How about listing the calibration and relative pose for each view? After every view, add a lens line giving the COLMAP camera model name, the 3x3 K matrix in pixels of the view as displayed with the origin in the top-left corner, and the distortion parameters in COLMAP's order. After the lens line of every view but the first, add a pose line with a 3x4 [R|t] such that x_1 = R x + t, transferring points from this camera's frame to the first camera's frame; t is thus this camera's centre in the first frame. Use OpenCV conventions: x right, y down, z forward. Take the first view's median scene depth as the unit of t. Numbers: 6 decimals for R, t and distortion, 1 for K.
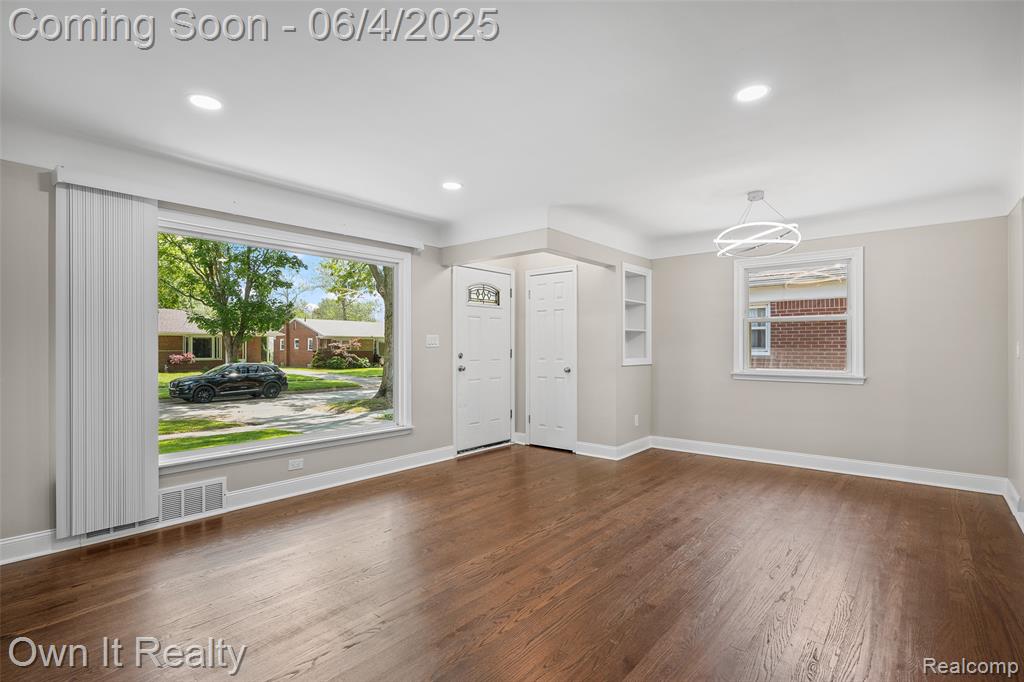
lens RADIAL K [[493.6, 0, 507.4], [0, 493.6, 346.8], [0, 0, 1]] dist [-0.003421, 0.001849]
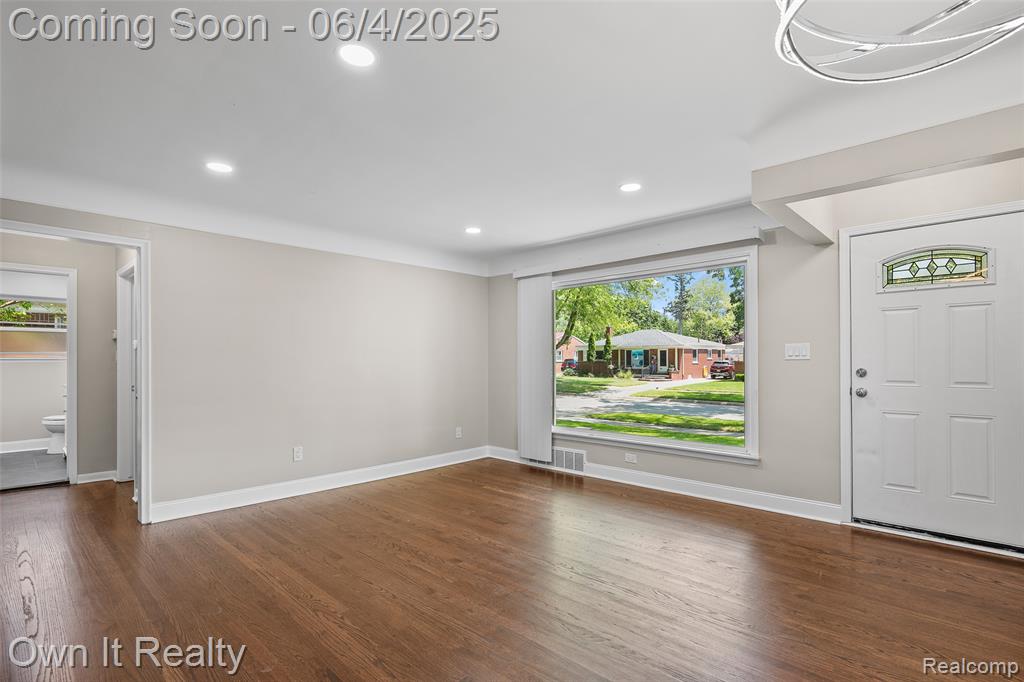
lens RADIAL K [[493.6, 0, 503.9], [0, 493.6, 356.0], [0, 0, 1]] dist [-0.003421, 0.001849]
pose [[-0.069489, -0.000686, -0.997582, 0.561896], [0.011211, 0.999936, -0.001469, -0.008088], [0.997520, -0.011286, -0.069477, 0.556589]]
